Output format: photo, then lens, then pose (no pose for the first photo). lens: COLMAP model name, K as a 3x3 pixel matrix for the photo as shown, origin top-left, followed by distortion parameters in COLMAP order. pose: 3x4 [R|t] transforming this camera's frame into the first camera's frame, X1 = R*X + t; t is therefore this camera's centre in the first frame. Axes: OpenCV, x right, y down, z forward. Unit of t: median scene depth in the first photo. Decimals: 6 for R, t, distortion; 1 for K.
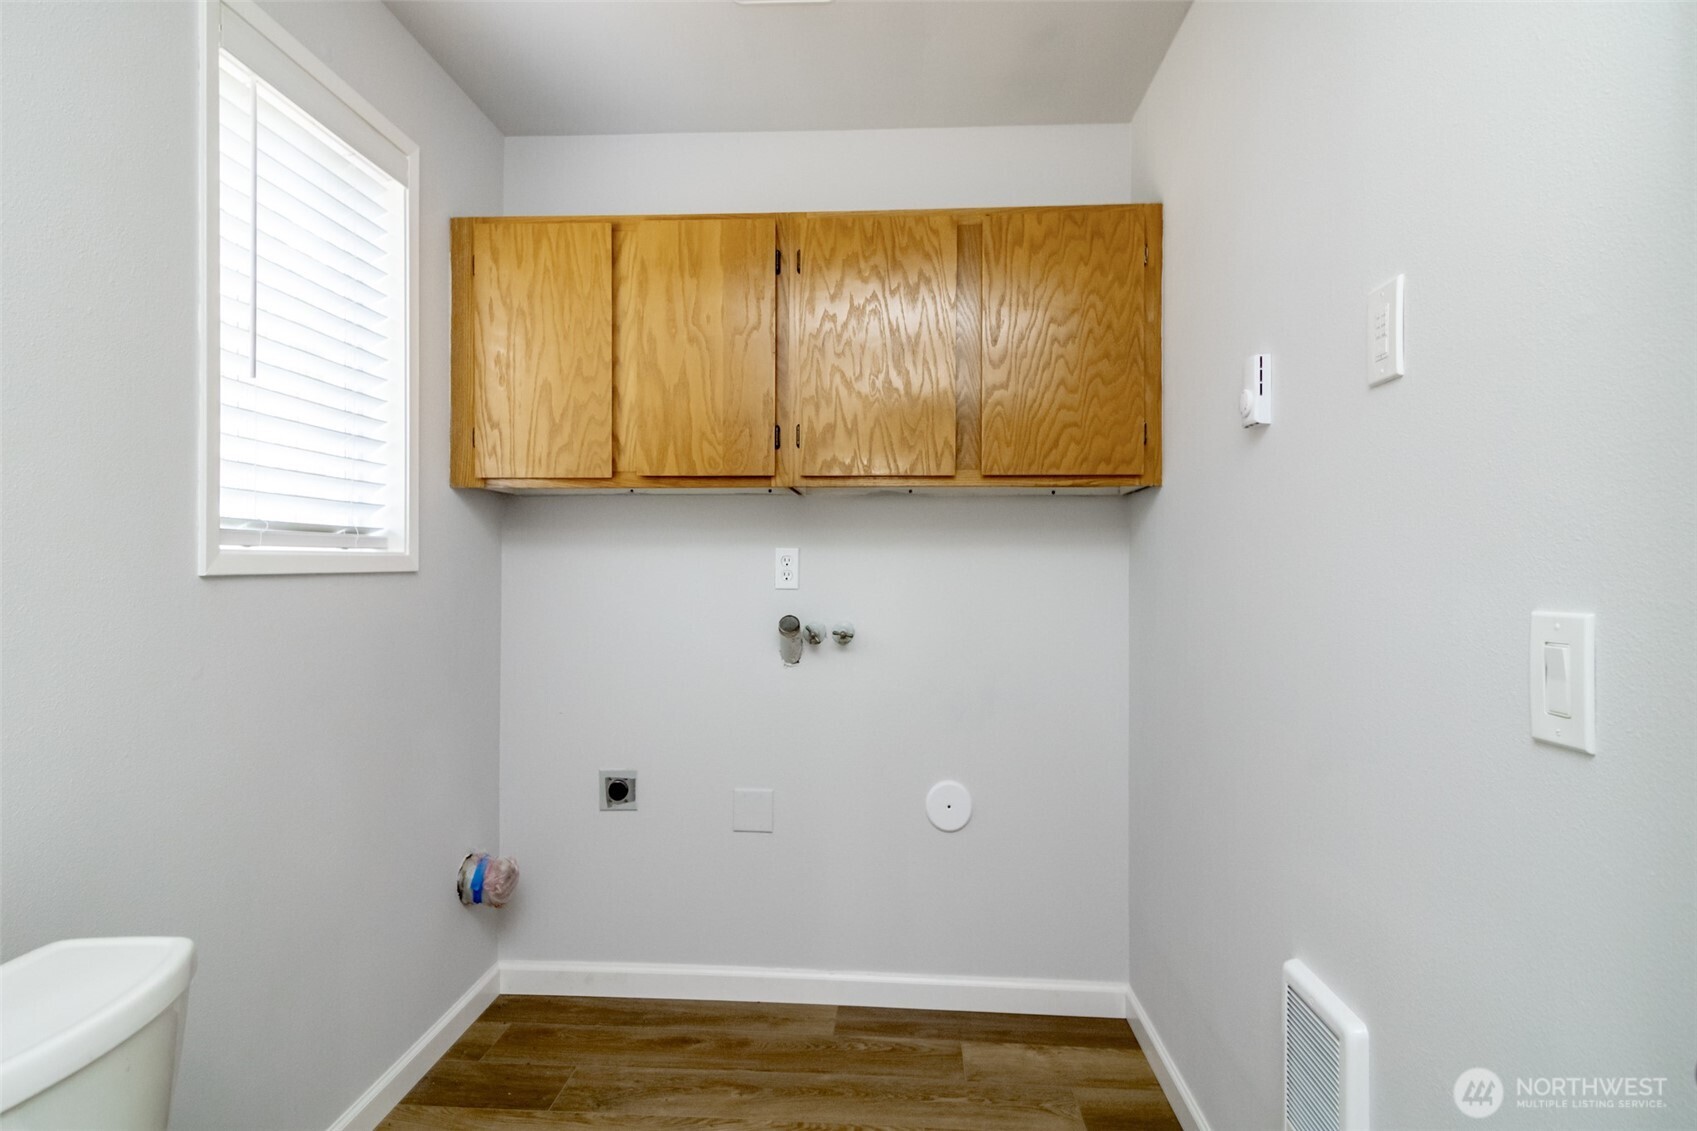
lens RADIAL K [[898.4, 0, 866.3], [0, 898.4, 561.5], [0, 0, 1]] dist [0.028860, -0.004786]
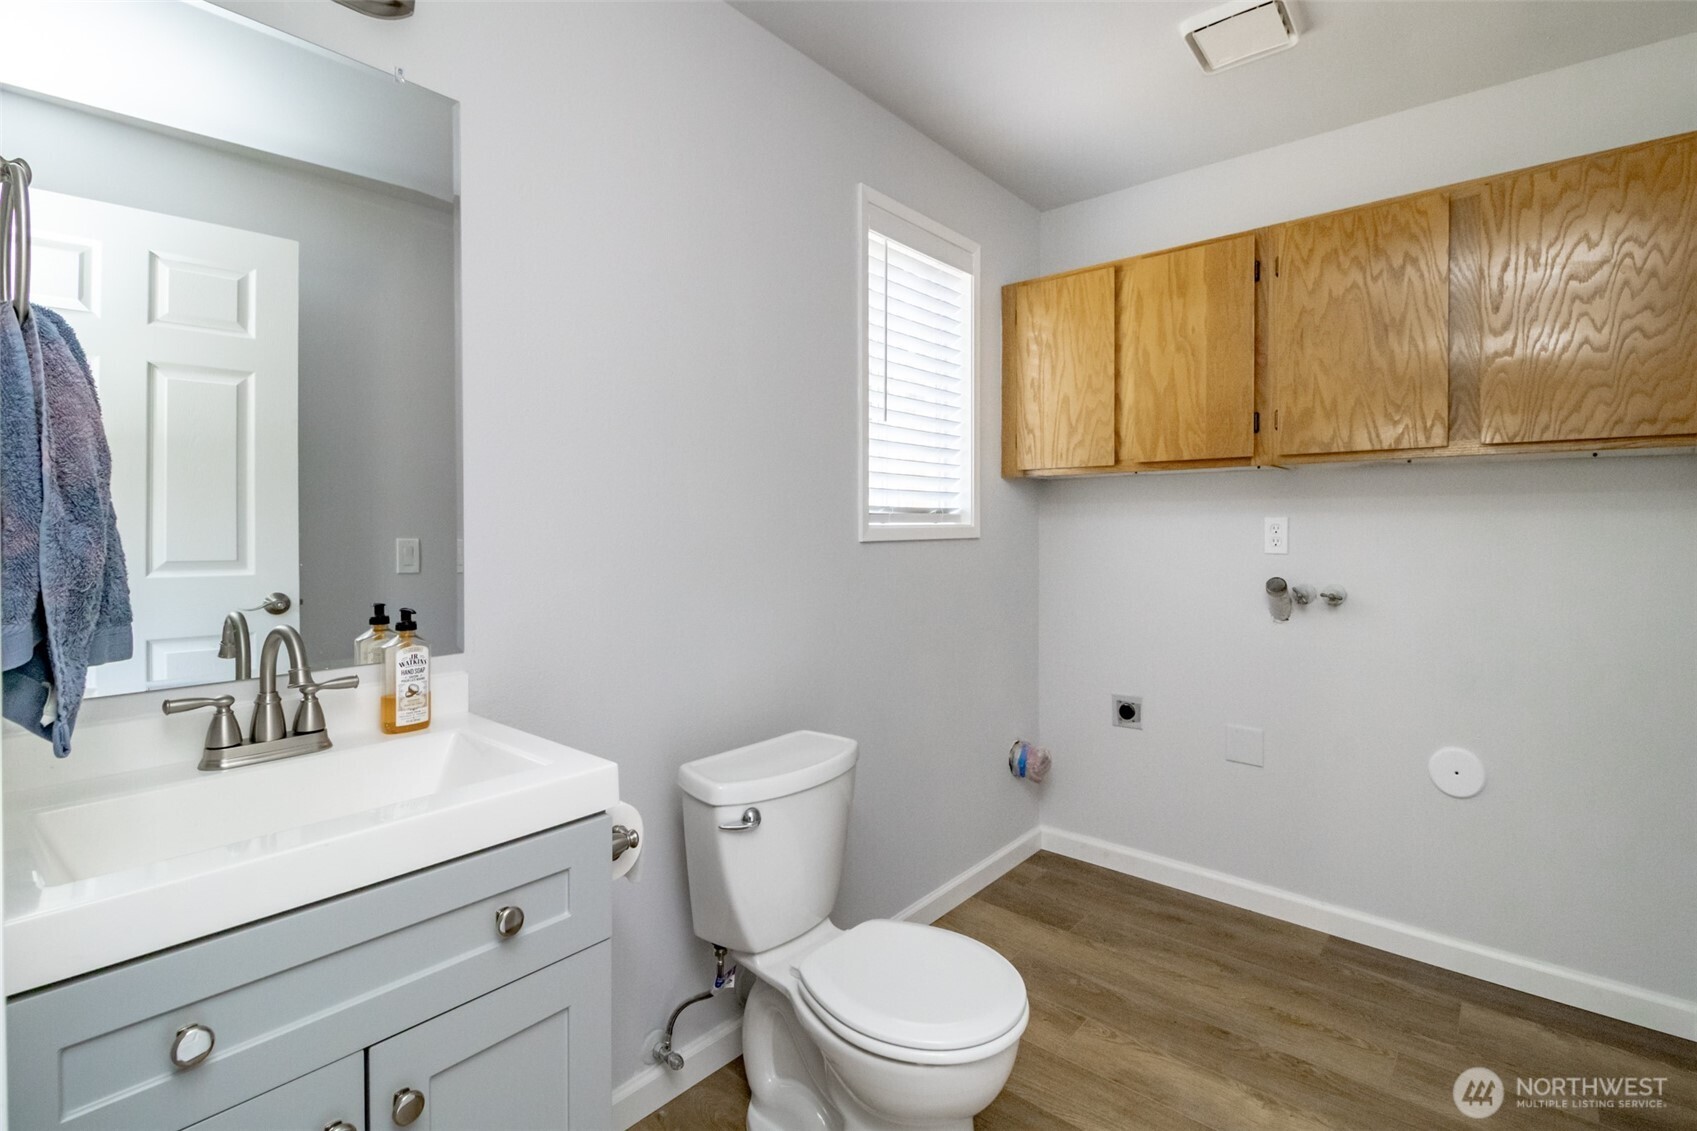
lens RADIAL K [[800.0, 0, 840.1], [0, 800.0, 534.0], [0, 0, 1]] dist [-0.003485, 0.000772]
pose [[0.786814, 0.002131, -0.617187, 0.114191], [0.007512, 0.999887, 0.013030, -0.013035], [0.617145, -0.014889, 0.786709, -0.139671]]
